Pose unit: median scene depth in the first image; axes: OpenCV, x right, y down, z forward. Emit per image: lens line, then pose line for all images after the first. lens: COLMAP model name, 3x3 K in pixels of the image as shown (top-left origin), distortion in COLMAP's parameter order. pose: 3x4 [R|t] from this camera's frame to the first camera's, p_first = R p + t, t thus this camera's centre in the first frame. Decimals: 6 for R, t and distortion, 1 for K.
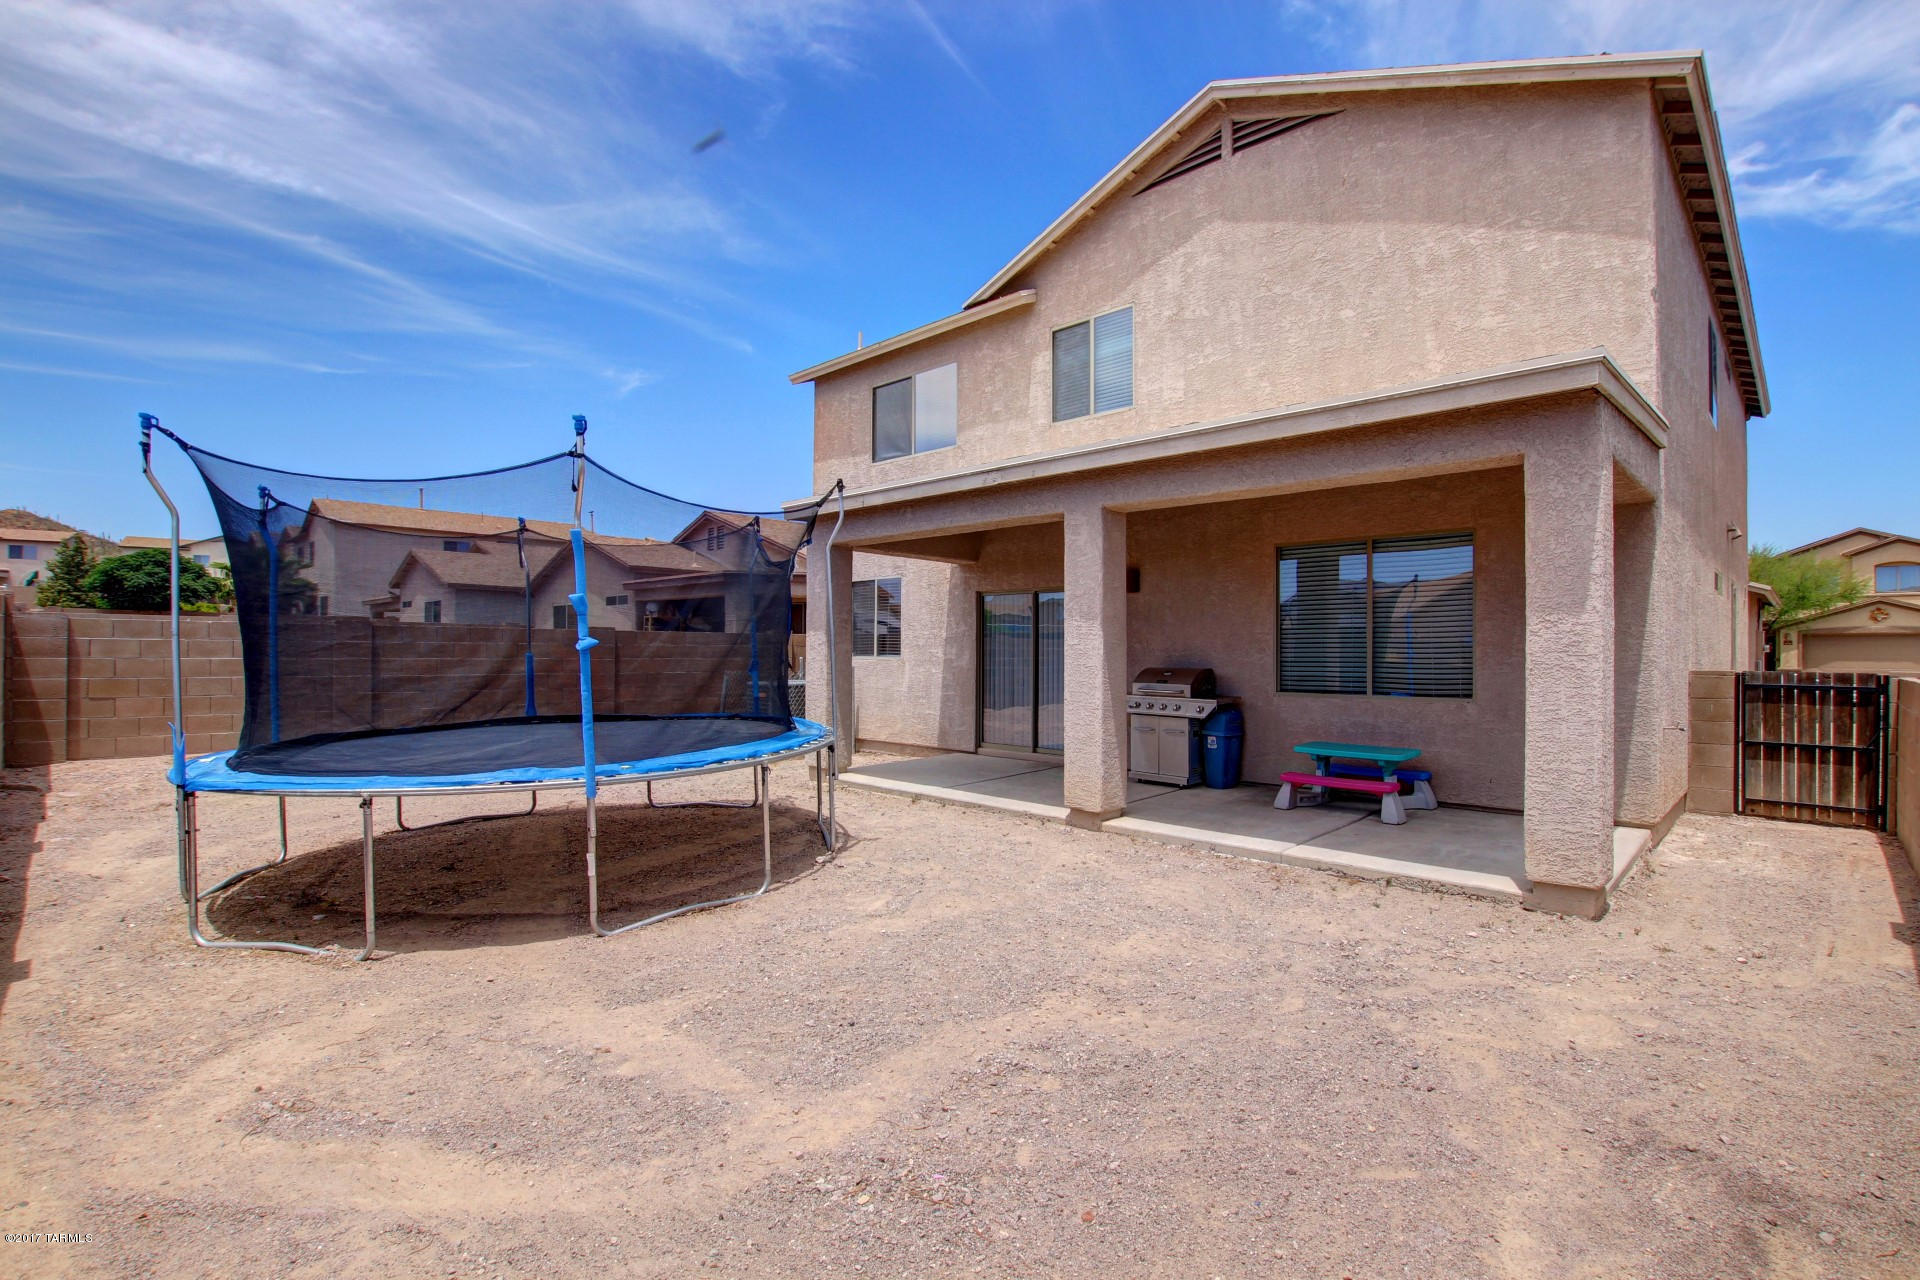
lens RADIAL K [[883.4, 0, 959.5], [0, 883.4, 649.7], [0, 0, 1]] dist [-0.016798, -0.000432]
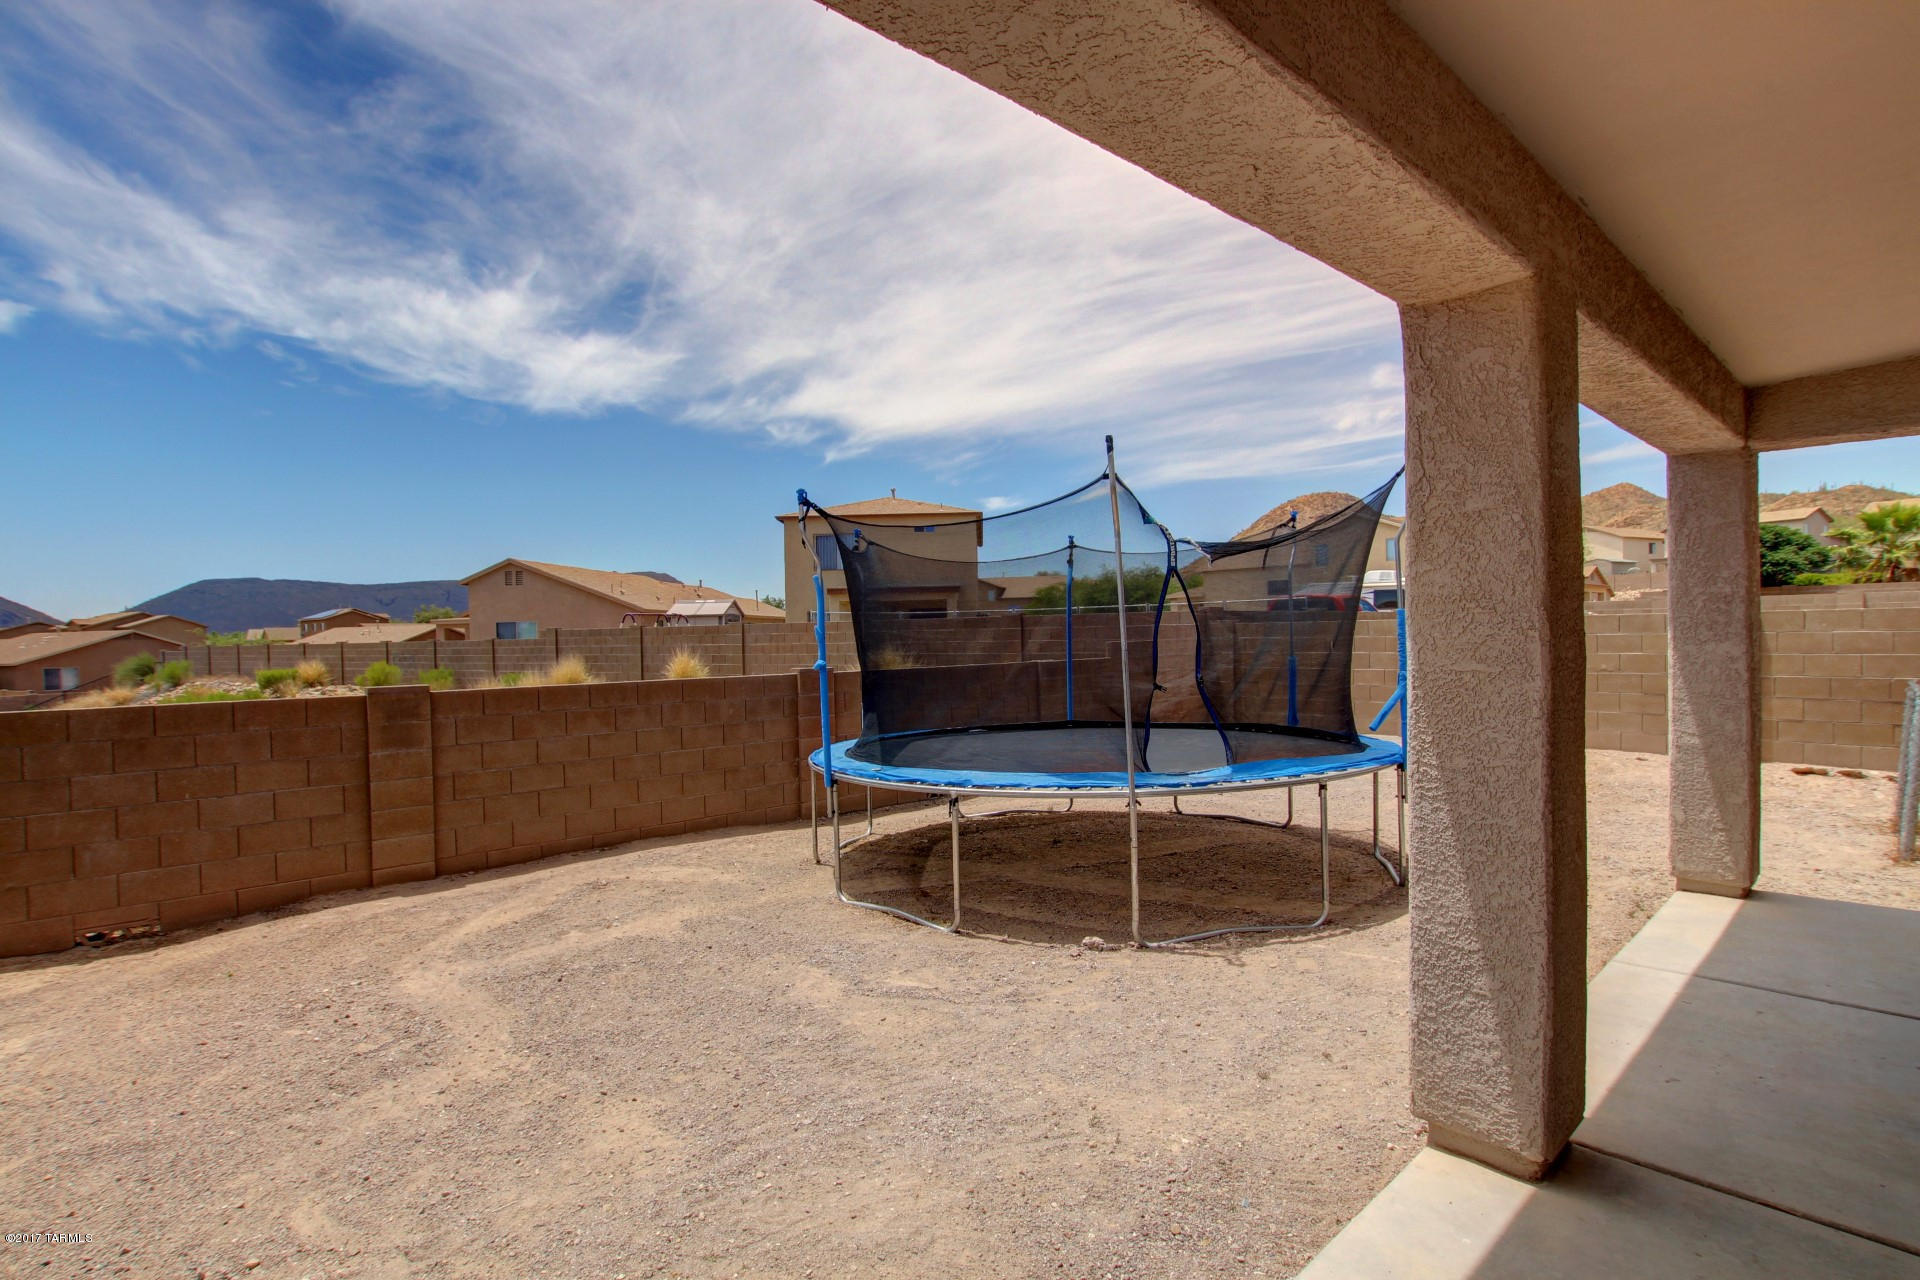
lens RADIAL K [[883.4, 0, 966.6], [0, 883.4, 650.2], [0, 0, 1]] dist [-0.016798, -0.000432]
pose [[-0.068206, 0.010043, -0.997621, 0.768647], [0.024118, 0.999674, 0.008415, -0.032256], [0.997380, -0.023486, -0.068426, 1.182083]]
